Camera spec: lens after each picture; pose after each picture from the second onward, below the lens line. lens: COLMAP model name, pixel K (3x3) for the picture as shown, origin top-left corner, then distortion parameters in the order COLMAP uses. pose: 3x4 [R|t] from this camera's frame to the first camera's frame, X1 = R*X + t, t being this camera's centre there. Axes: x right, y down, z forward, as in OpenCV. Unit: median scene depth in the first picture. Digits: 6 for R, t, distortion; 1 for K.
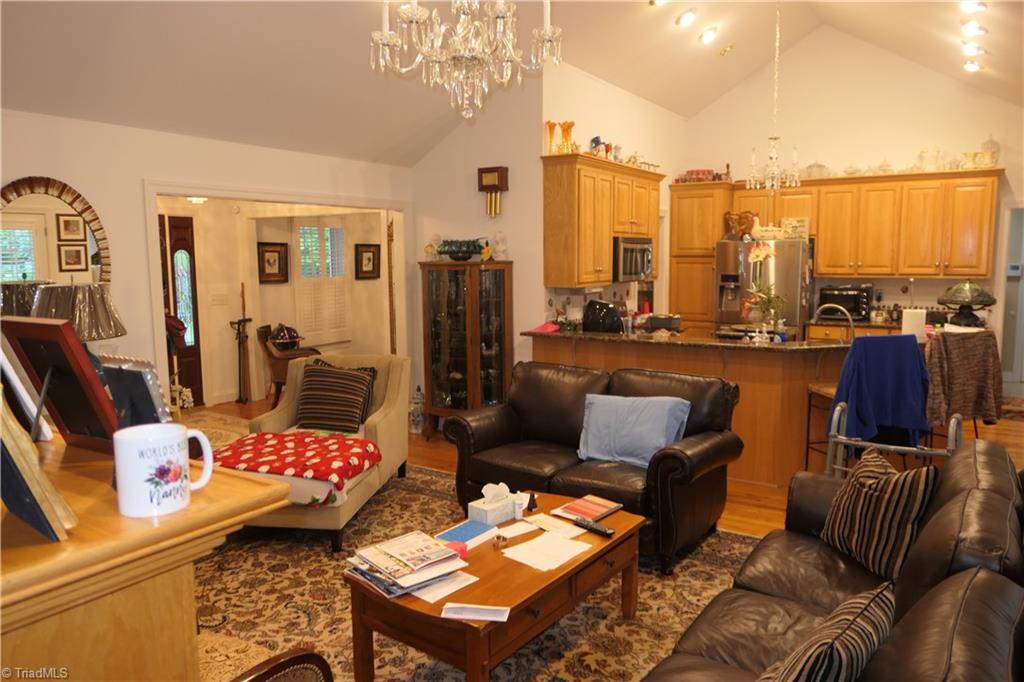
lens RADIAL K [[720.0, 0, 512.0], [0, 720.0, 341.0], [0, 0, 1]] dist [-0.008864, -0.002423]
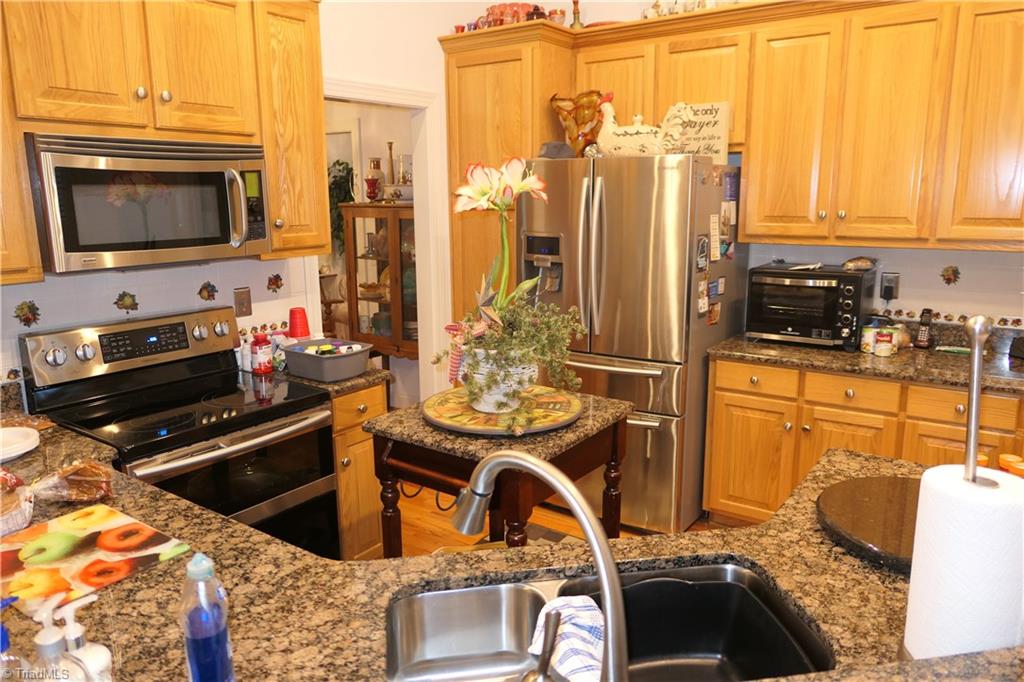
lens RADIAL K [[720.0, 0, 512.0], [0, 720.0, 341.0], [0, 0, 1]] dist [-0.008864, -0.002423]
pose [[0.998693, 0.009877, -0.050156, 0.306096], [-0.005735, 0.996611, 0.082062, -0.064789], [0.050796, -0.081667, 0.995364, 0.555046]]
